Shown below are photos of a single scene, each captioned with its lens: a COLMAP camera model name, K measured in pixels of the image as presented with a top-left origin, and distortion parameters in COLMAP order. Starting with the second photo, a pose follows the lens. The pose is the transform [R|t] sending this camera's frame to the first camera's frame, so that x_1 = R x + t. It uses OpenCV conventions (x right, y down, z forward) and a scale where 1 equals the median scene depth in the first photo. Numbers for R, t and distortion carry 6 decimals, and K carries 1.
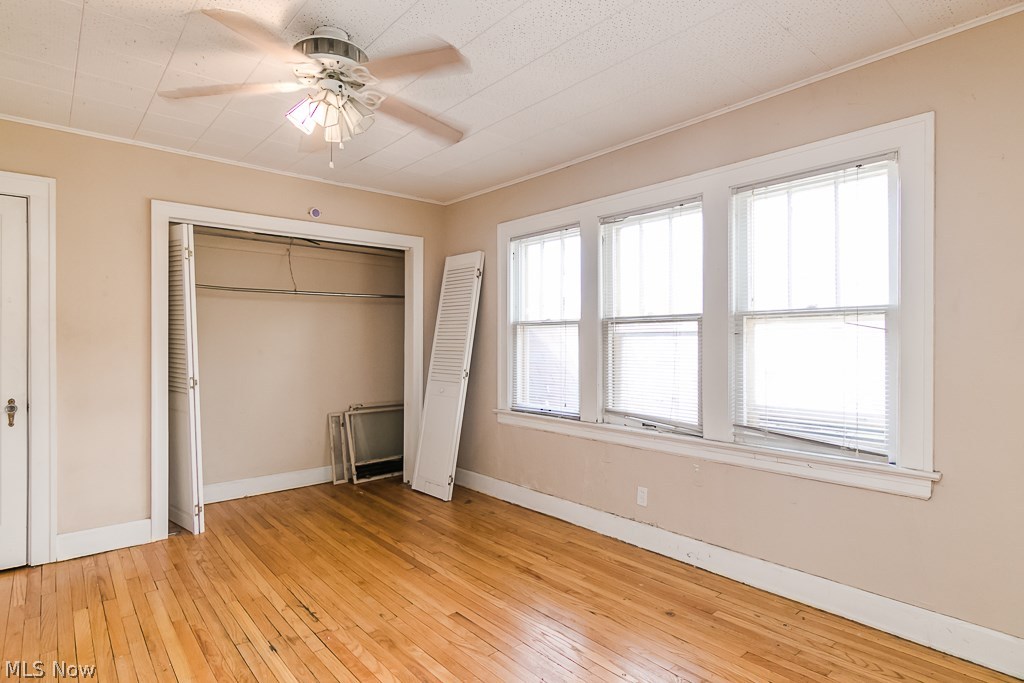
lens RADIAL K [[524.9, 0, 514.1], [0, 524.9, 339.4], [0, 0, 1]] dist [-0.000128, 0.002352]
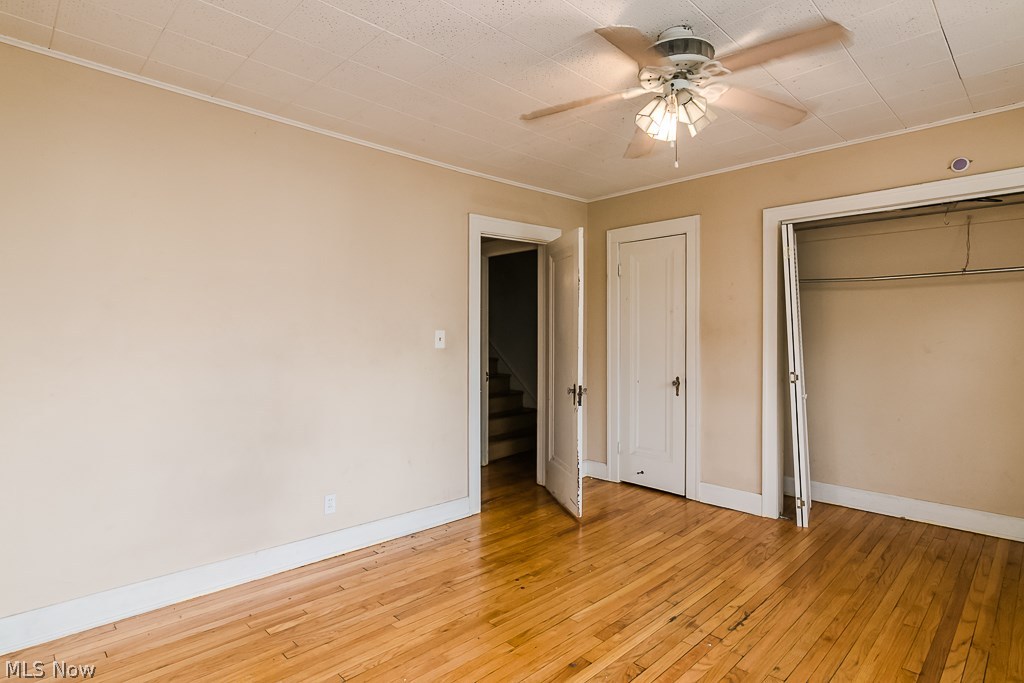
lens RADIAL K [[524.9, 0, 491.0], [0, 524.9, 338.4], [0, 0, 1]] dist [-0.000128, 0.002352]
pose [[0.068972, 0.009598, -0.997572, 0.396644], [0.002486, 0.999949, 0.009793, -0.005934], [0.997616, -0.003156, 0.068944, 0.359207]]
